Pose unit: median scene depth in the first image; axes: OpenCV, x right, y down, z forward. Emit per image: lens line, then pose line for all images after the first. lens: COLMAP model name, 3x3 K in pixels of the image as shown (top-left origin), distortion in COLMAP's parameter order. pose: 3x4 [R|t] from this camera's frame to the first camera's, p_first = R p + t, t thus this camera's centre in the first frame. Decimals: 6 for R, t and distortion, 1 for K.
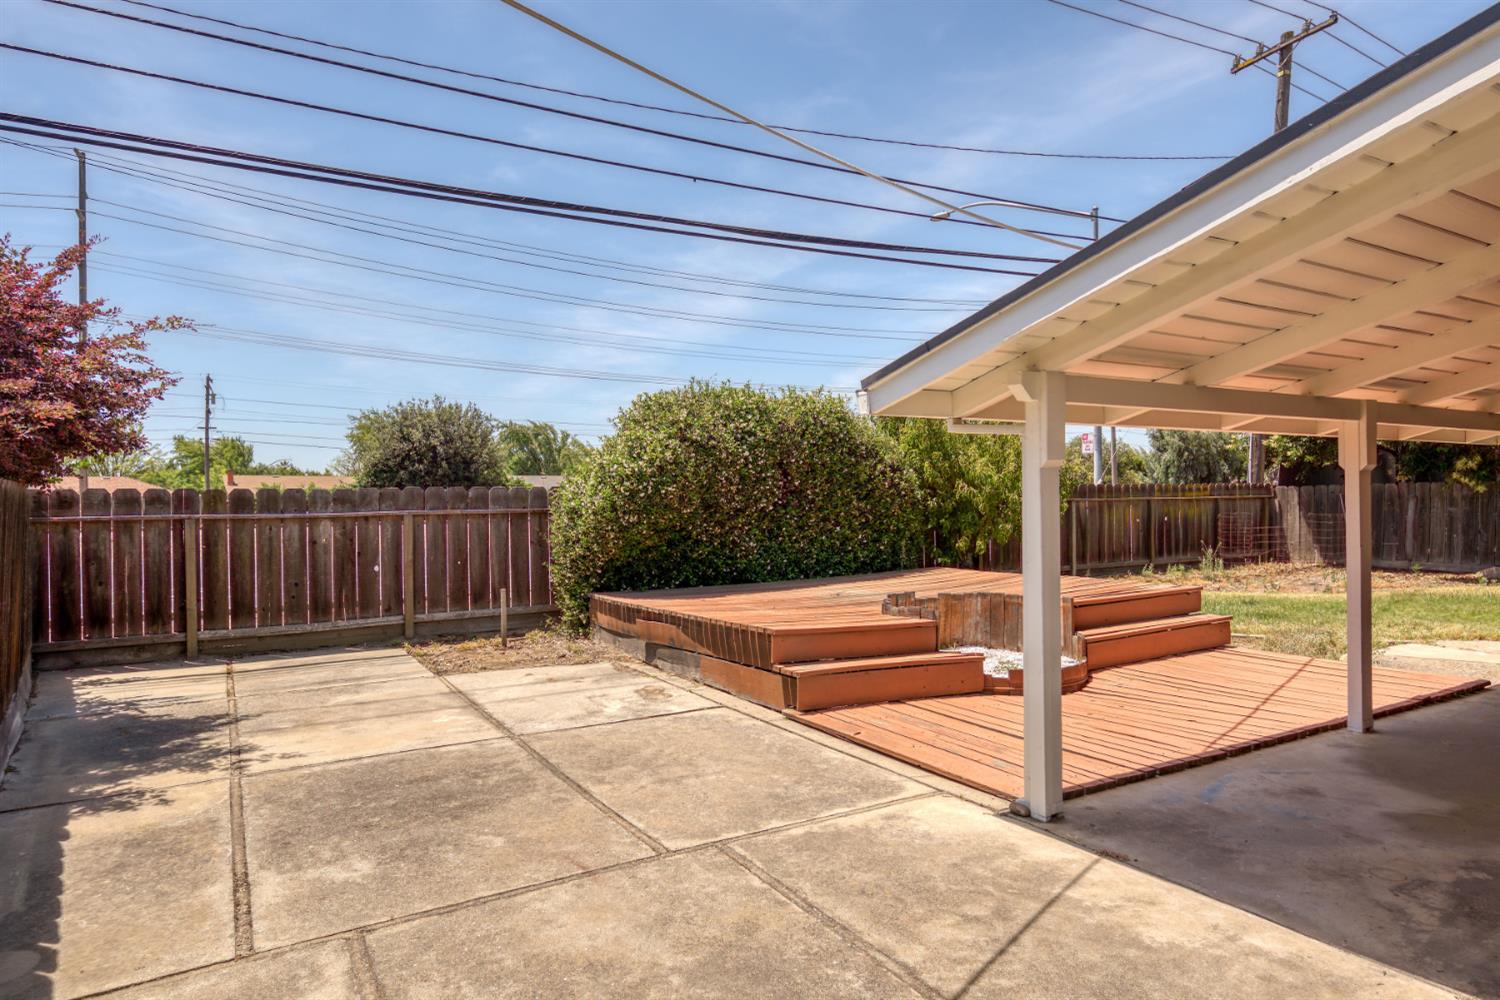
lens RADIAL K [[878.0, 0, 738.4], [0, 878.0, 503.7], [0, 0, 1]] dist [0.007543, -0.001461]
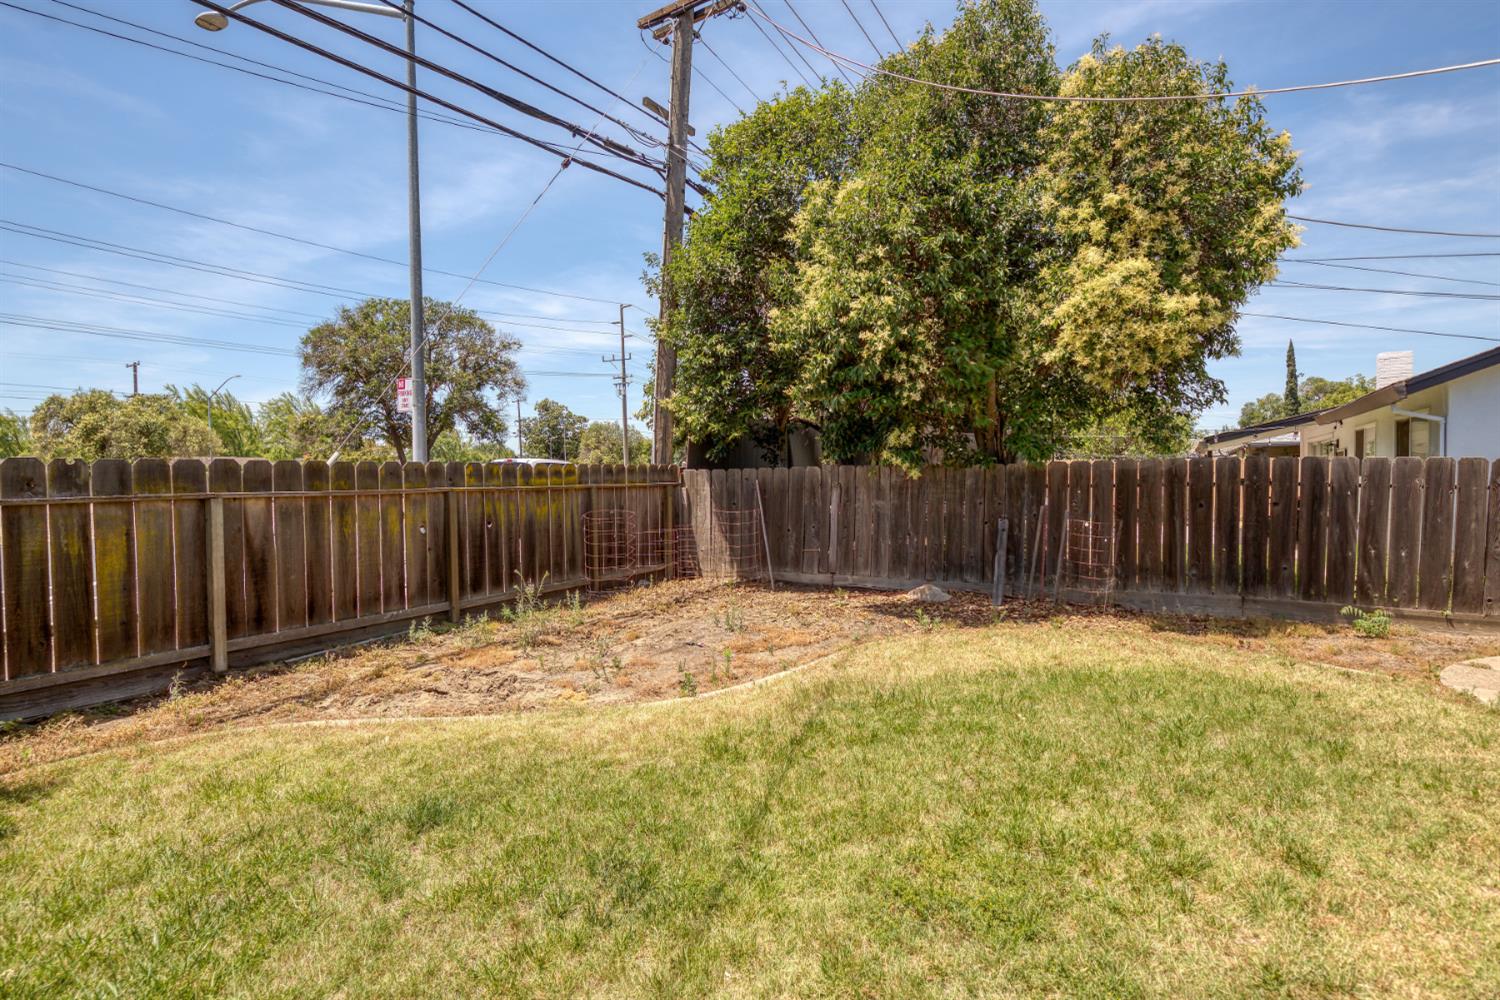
lens RADIAL K [[764.6, 0, 763.9], [0, 764.6, 494.8], [0, 0, 1]] dist [-0.014180, 0.000171]
pose [[0.854007, -0.007897, 0.520201, 0.681293], [0.000343, 0.999893, 0.014617, -0.016162], [-0.520261, -0.012304, 0.853919, 0.870563]]
